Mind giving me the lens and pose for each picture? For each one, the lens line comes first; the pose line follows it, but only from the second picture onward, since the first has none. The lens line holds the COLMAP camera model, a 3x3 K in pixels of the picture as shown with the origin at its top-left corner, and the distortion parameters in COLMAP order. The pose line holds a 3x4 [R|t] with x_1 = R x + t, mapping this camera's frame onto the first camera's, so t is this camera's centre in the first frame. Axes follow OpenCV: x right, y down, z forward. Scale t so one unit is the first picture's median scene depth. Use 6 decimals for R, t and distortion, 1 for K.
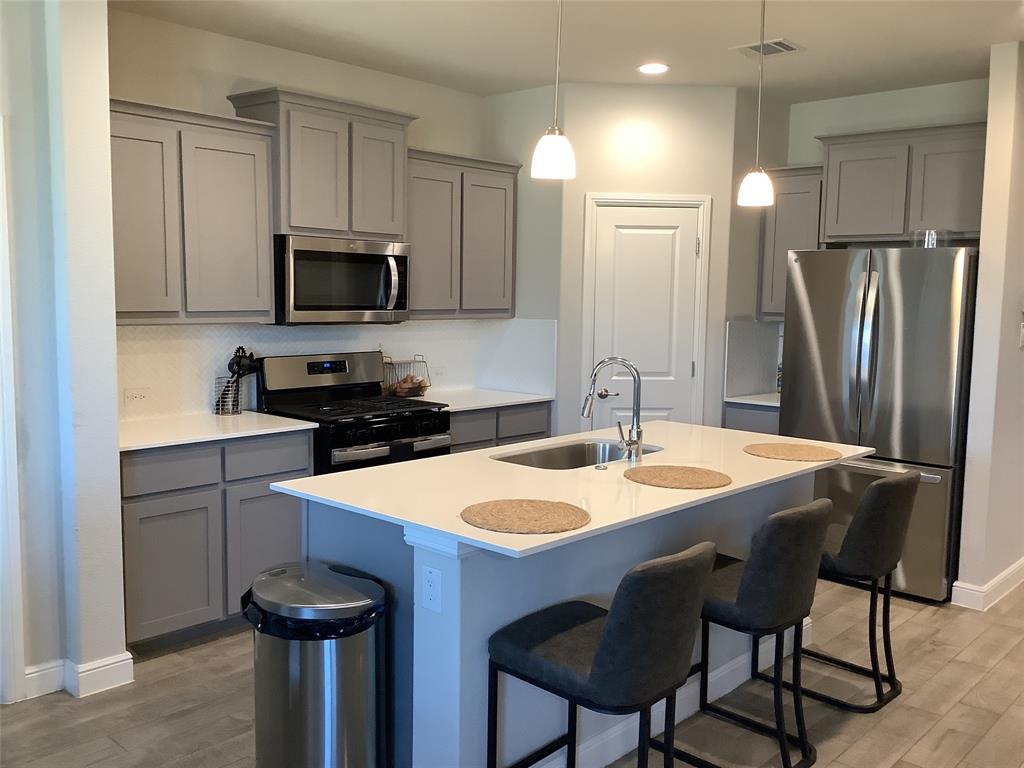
lens RADIAL K [[920.4, 0, 515.2], [0, 920.4, 384.4], [0, 0, 1]] dist [0.087055, -0.132598]
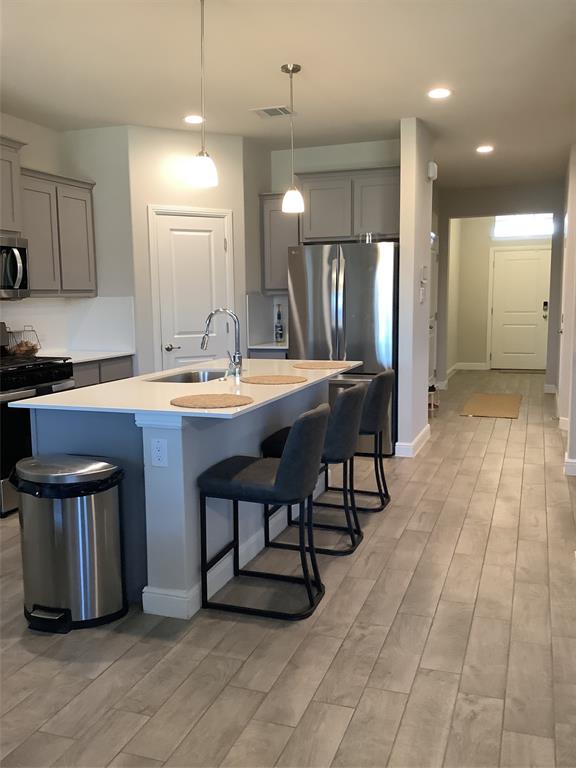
lens RADIAL K [[690.3, 0, 290.1], [0, 690.3, 386.3], [0, 0, 1]] dist [0.087055, -0.132598]
pose [[0.921194, -0.078107, 0.381184, -0.166614], [0.065664, 0.996801, 0.045563, 0.038042], [-0.383523, -0.016942, 0.923376, -0.075573]]
